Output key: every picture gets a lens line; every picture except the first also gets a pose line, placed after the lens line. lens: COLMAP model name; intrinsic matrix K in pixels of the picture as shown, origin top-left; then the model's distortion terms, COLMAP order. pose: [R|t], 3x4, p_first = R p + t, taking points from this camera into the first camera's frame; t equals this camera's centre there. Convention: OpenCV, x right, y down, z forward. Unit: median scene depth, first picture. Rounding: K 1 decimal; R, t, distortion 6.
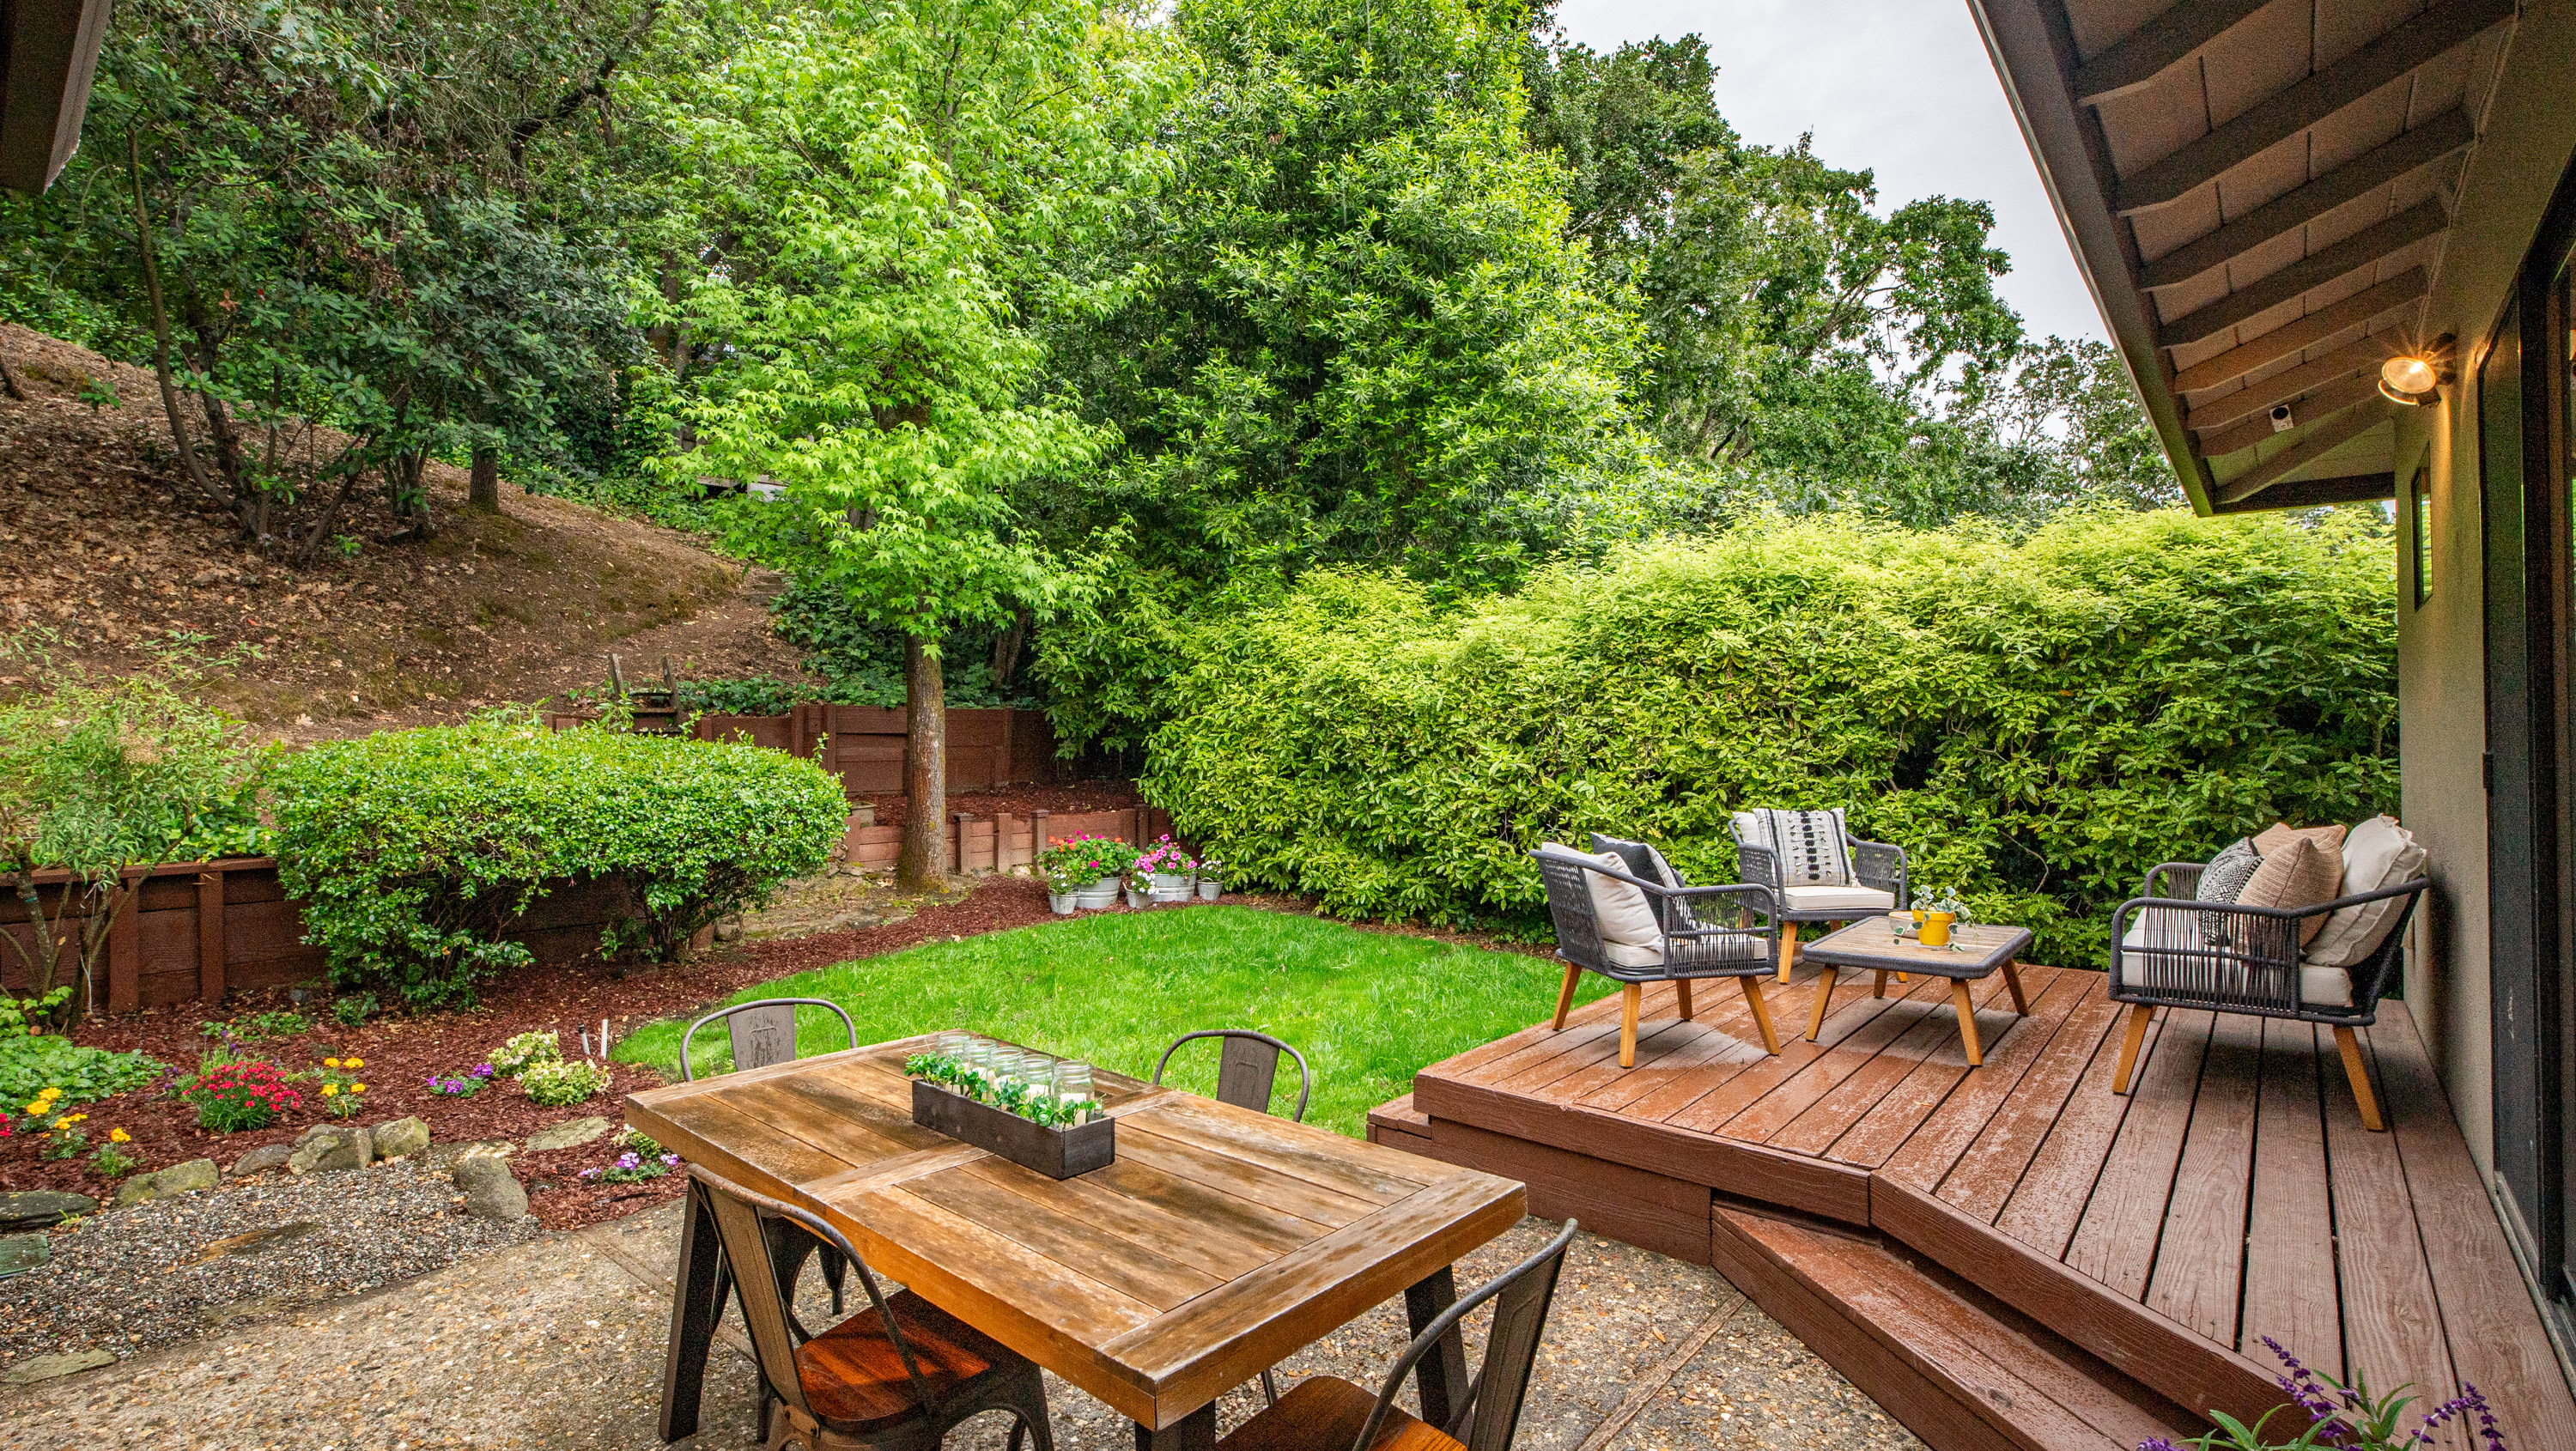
lens RADIAL K [[1154.6, 0, 1280.2], [0, 1154.6, 738.6], [0, 0, 1]] dist [0.011495, -0.008192]
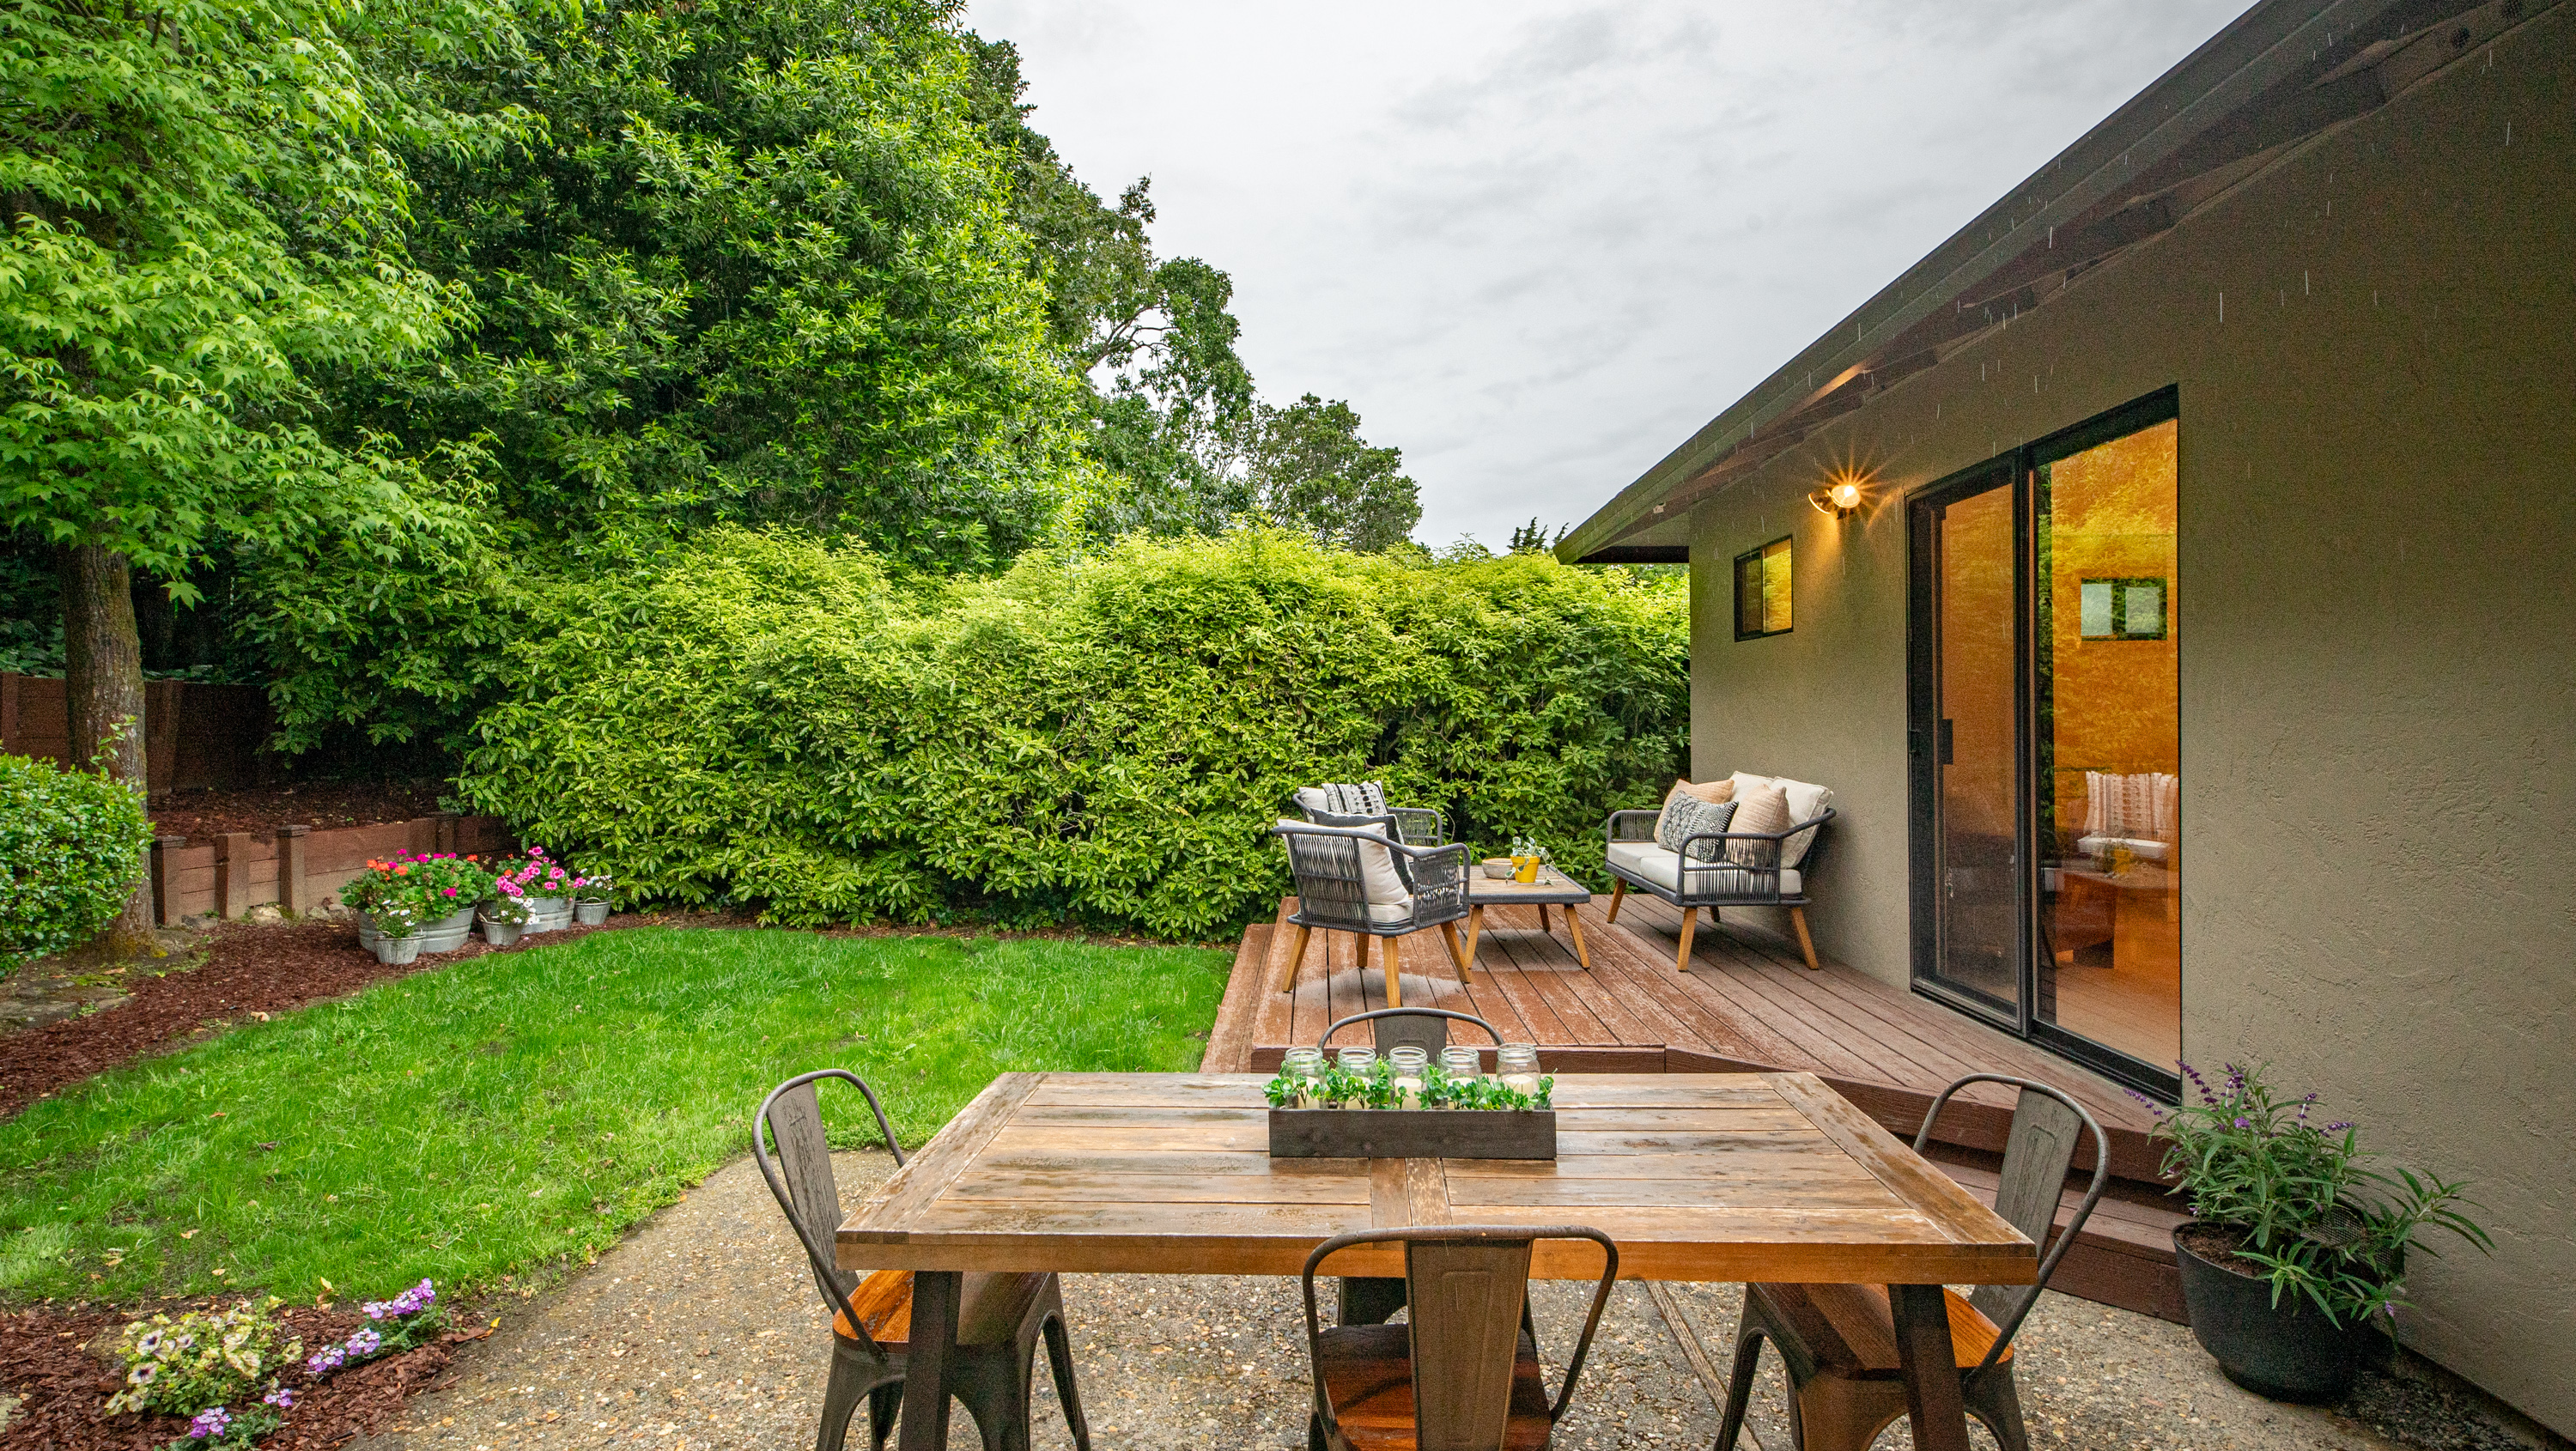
lens RADIAL K [[1154.6, 0, 1280.2], [0, 1154.6, 738.6], [0, 0, 1]] dist [0.011495, -0.008192]
pose [[0.777821, -0.008834, 0.628424, -0.249113], [0.001387, 0.999923, 0.012339, 0.000807], [-0.628485, -0.008726, 0.777773, 0.092077]]
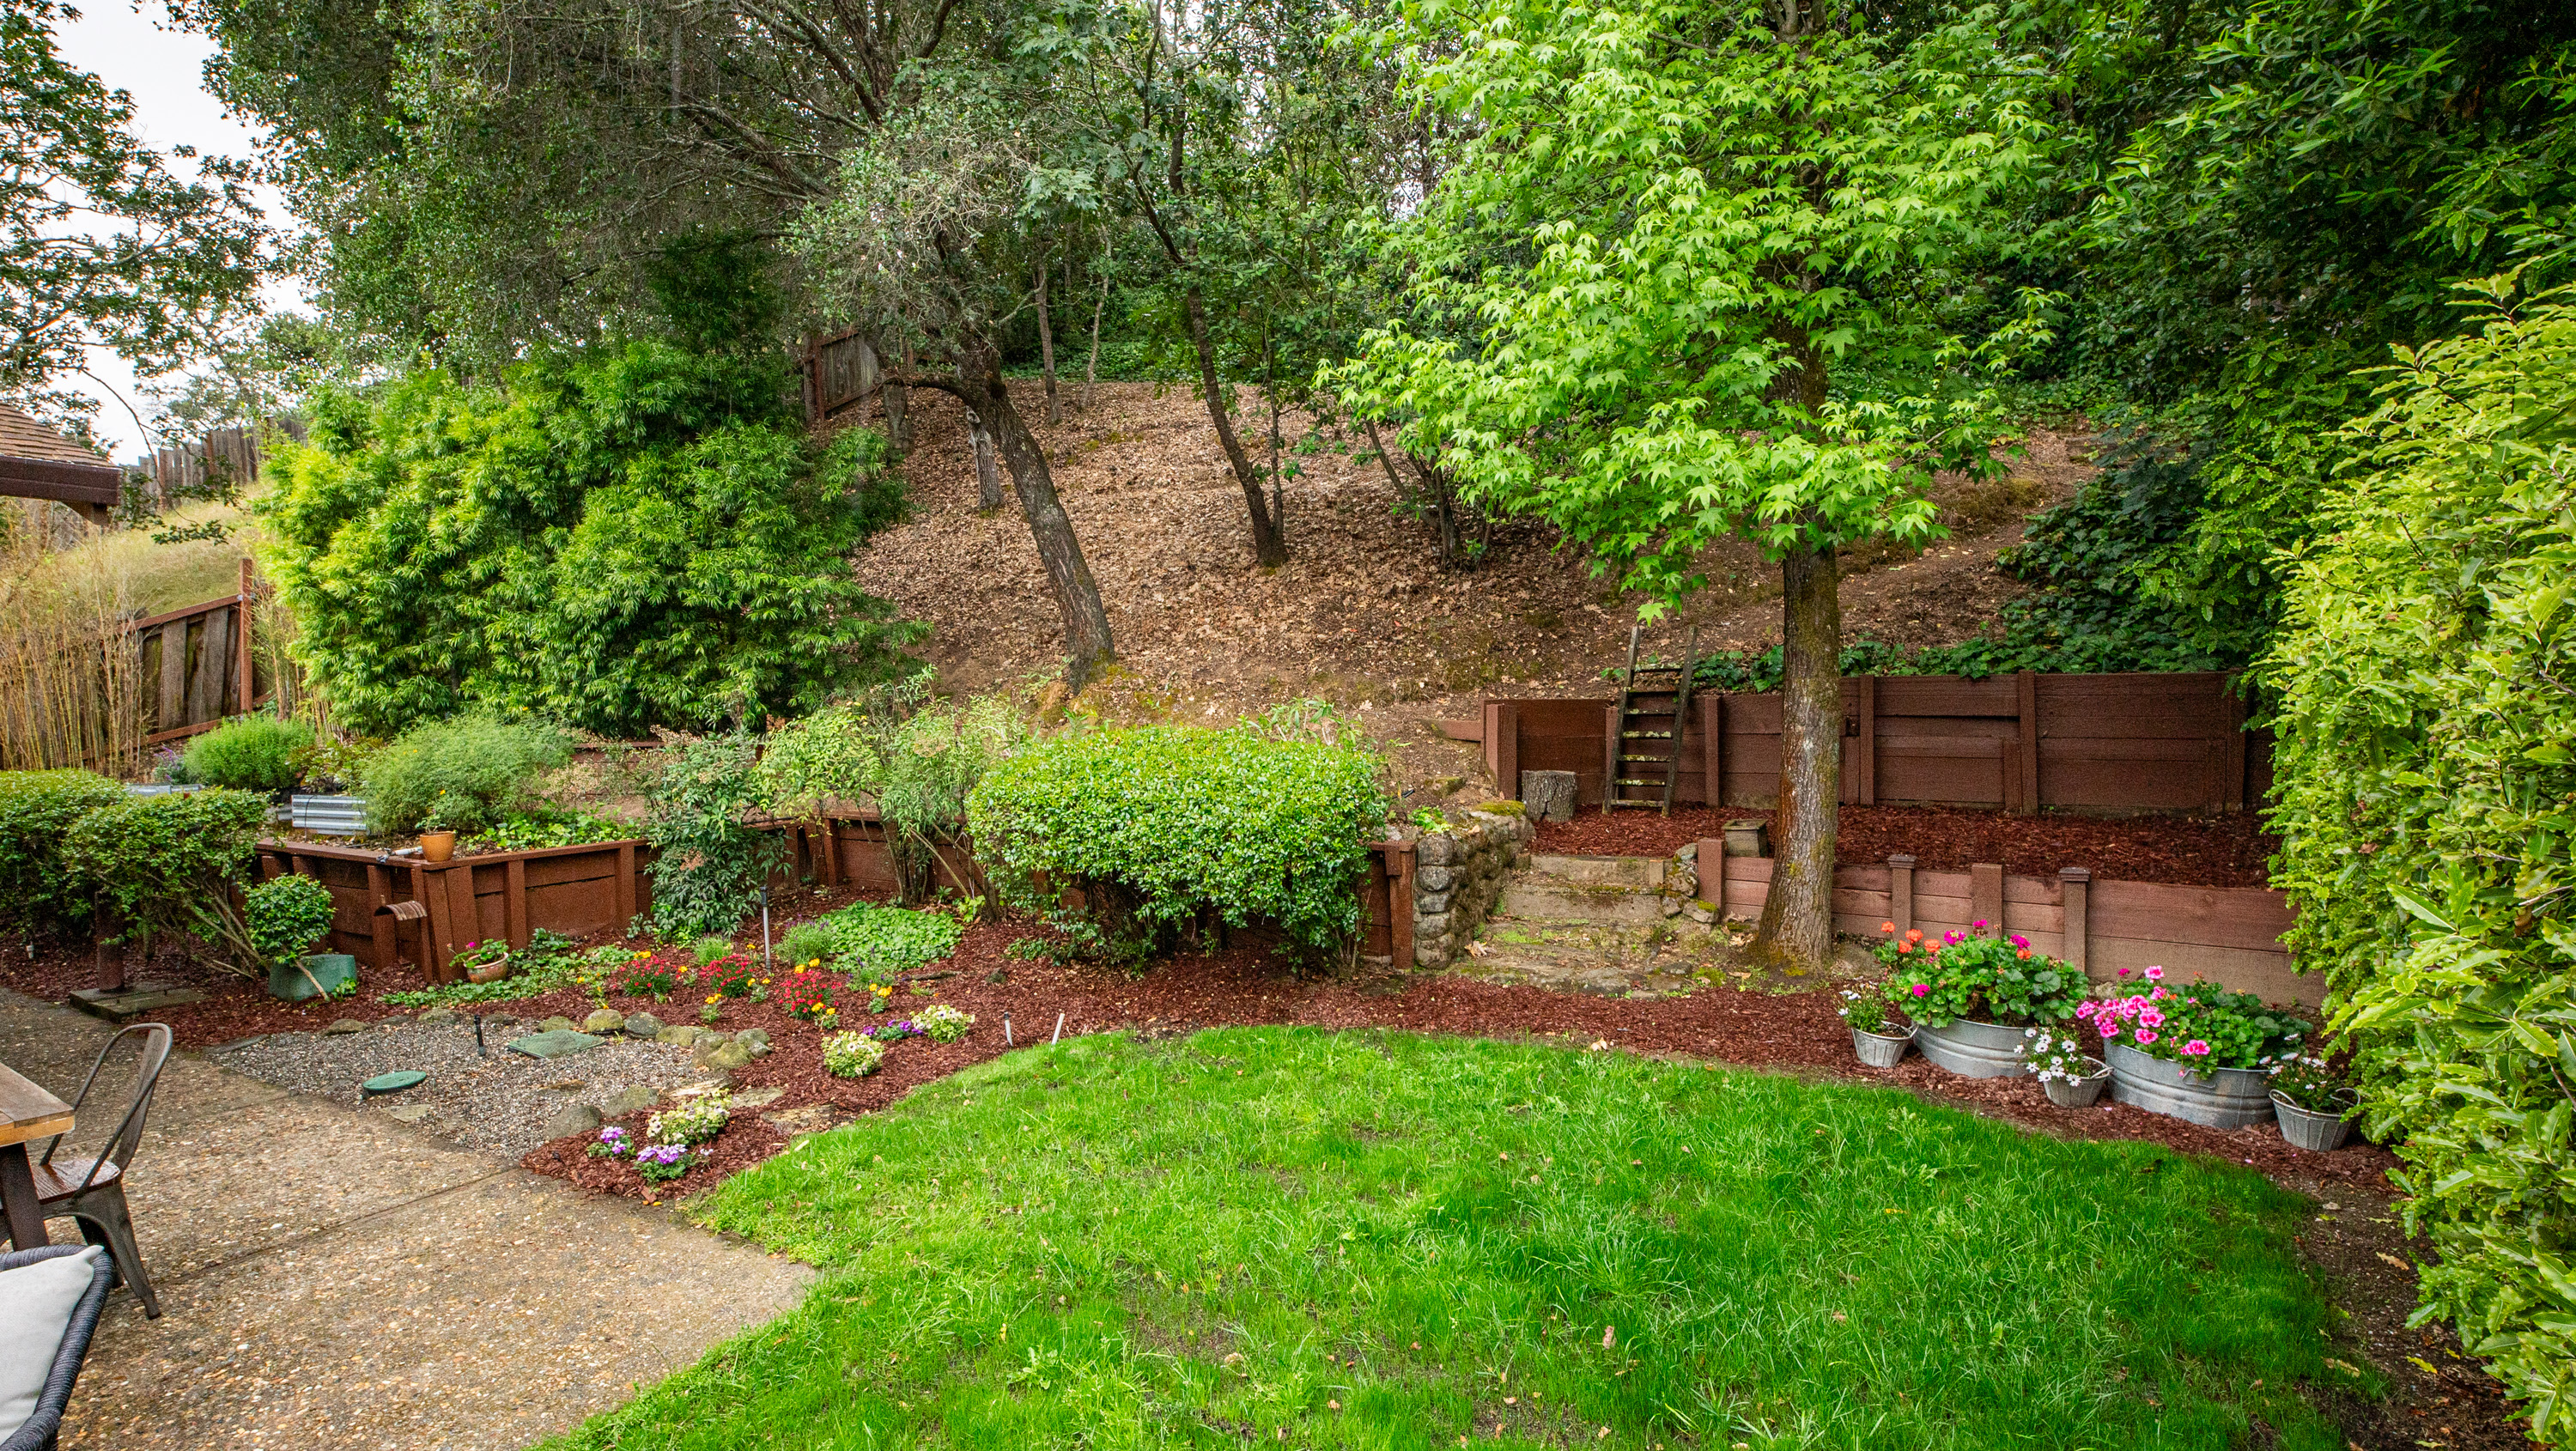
lens RADIAL K [[1163.3, 0, 1286.9], [0, 1163.3, 732.6], [0, 0, 1]] dist [0.013807, -0.009401]
pose [[0.193507, 0.037391, -0.980386, 0.352812], [0.012246, 0.999104, 0.040522, -0.039688], [0.981022, -0.019847, 0.192876, 0.716555]]
